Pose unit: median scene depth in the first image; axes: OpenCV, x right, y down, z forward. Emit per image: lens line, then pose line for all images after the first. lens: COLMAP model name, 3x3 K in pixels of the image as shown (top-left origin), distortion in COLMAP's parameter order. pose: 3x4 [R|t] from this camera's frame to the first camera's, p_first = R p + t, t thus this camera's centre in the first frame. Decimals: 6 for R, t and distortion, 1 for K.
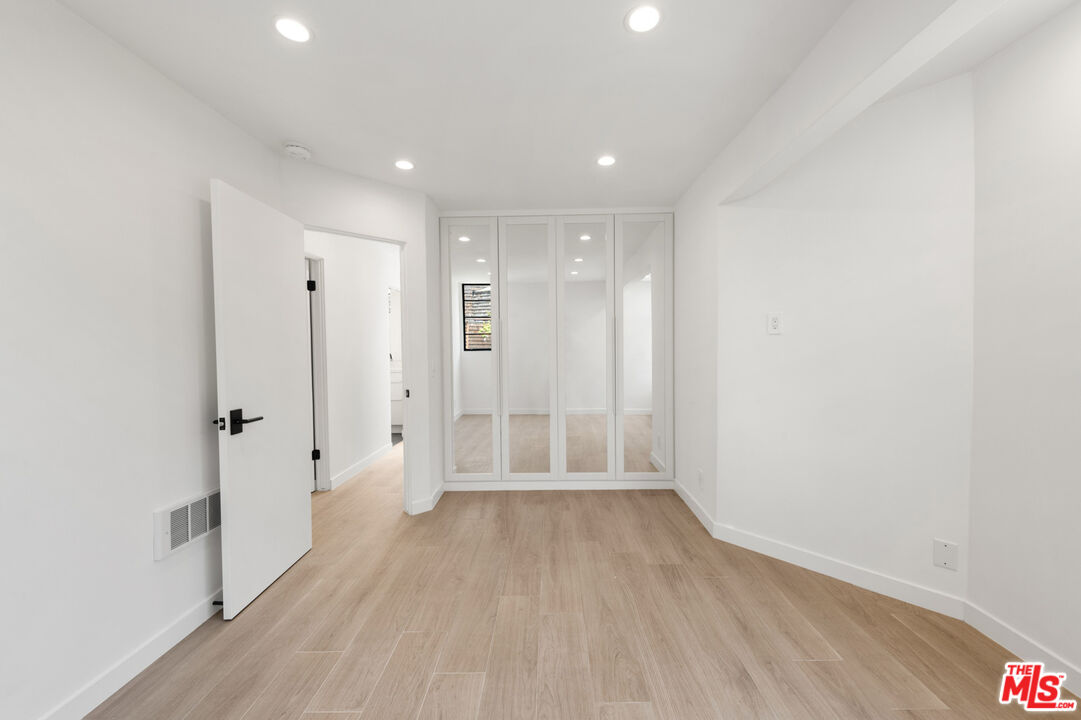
lens RADIAL K [[423.0, 0, 546.8], [0, 423.0, 361.1], [0, 0, 1]] dist [0.012310, -0.002014]
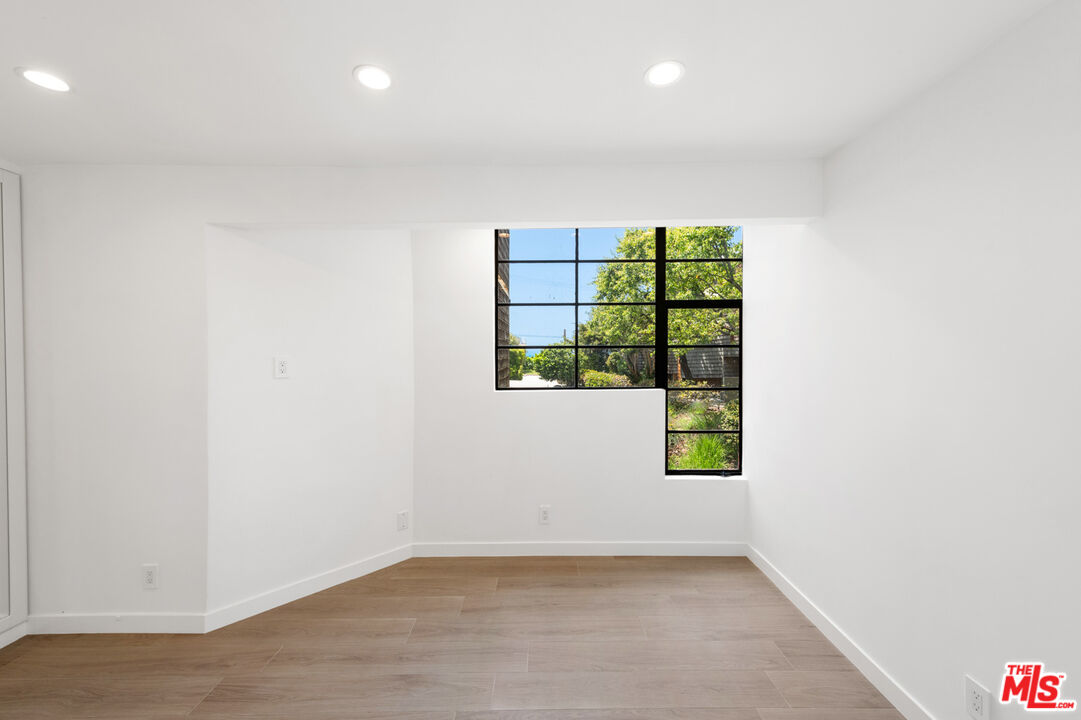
lens RADIAL K [[423.0, 0, 544.8], [0, 423.0, 359.0], [0, 0, 1]] dist [0.012310, -0.002014]
pose [[-0.011845, 0.000340, 0.999930, -0.603184], [0.043335, 0.999061, 0.000174, -0.103833], [-0.998990, 0.043334, -0.011848, 0.503733]]
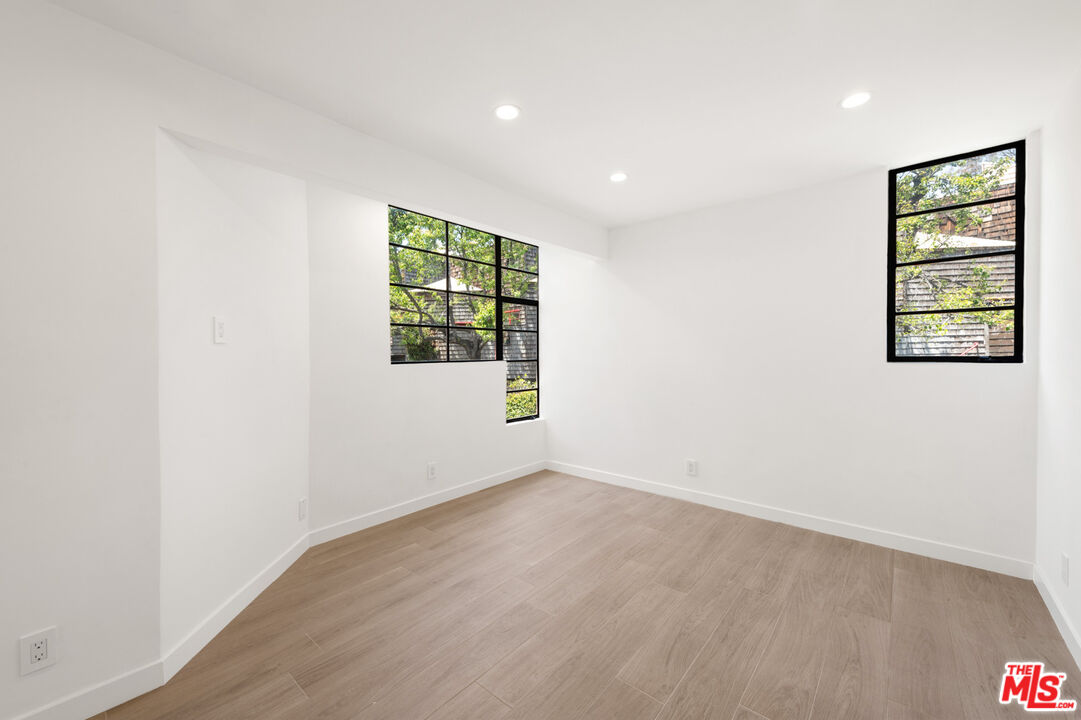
lens RADIAL K [[423.0, 0, 546.7], [0, 423.0, 356.4], [0, 0, 1]] dist [0.012310, -0.002014]
pose [[-0.772706, 0.013969, 0.634611, -0.572100], [0.041363, 0.998741, 0.028380, -0.046252], [-0.633415, 0.048179, -0.772311, 1.585434]]
